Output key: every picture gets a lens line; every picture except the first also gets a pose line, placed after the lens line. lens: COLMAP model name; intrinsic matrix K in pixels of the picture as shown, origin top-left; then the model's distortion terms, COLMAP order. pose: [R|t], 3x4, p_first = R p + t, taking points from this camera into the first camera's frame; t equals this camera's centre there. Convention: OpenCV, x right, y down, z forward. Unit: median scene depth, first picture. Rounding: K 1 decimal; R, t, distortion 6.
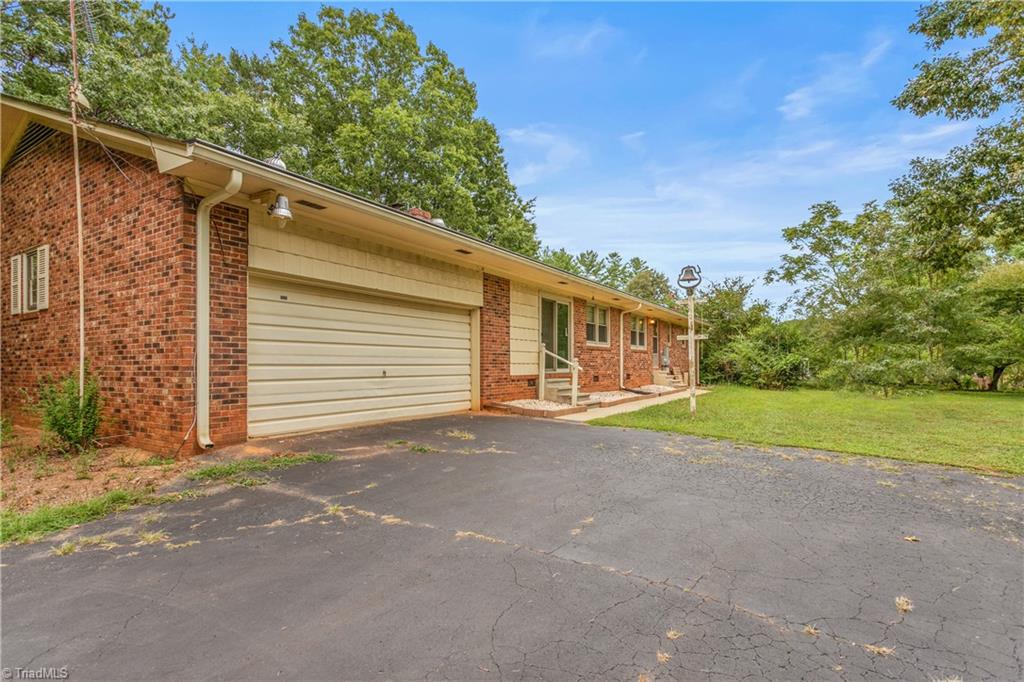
lens RADIAL K [[485.3, 0, 515.8], [0, 485.3, 376.2], [0, 0, 1]] dist [0.001968, 0.000905]
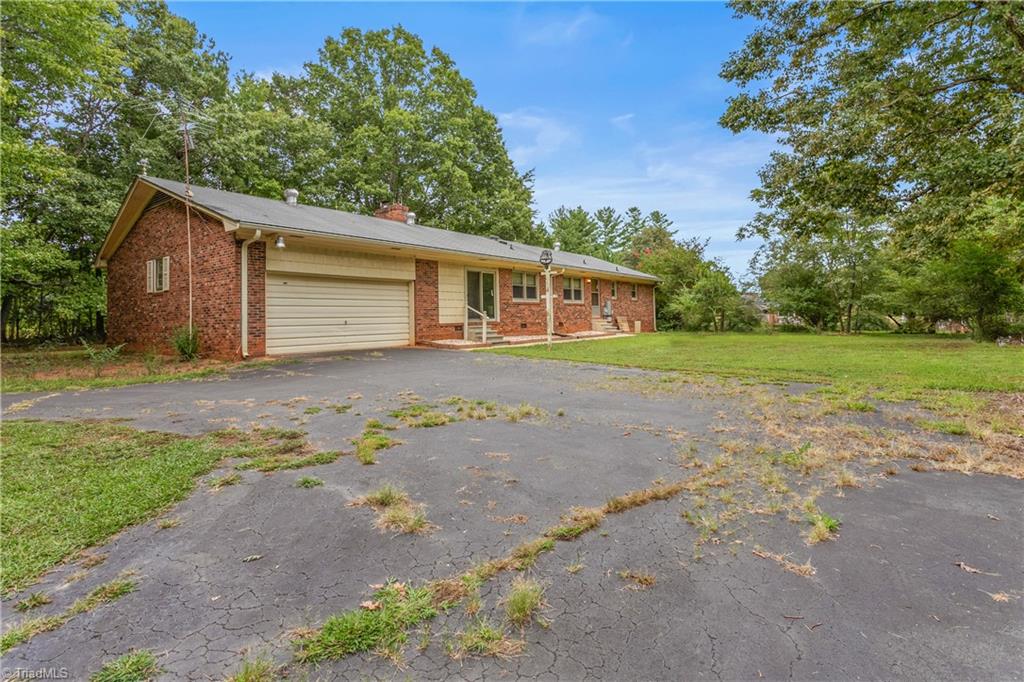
lens RADIAL K [[494.0, 0, 513.3], [0, 494.0, 321.8], [0, 0, 1]] dist [-0.000393, 0.000518]
pose [[0.995256, -0.015383, -0.096068, 0.357139], [0.013828, 0.999763, -0.016831, 0.021662], [0.096304, 0.015423, 0.995232, -0.505148]]
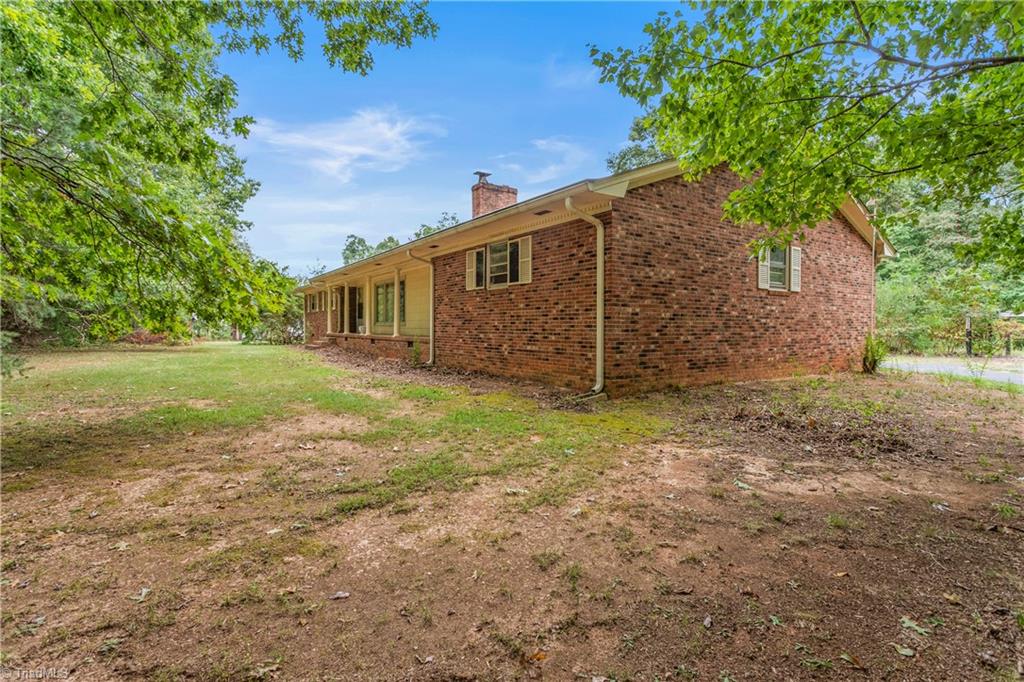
lens RADIAL K [[494.0, 0, 513.3], [0, 494.0, 321.8], [0, 0, 1]] dist [-0.000393, 0.000518]
pose [[0.412185, 0.005417, 0.911084, -1.768564], [0.001973, 0.999975, -0.006838, -0.027863], [-0.911098, 0.004616, 0.412164, 0.780620]]
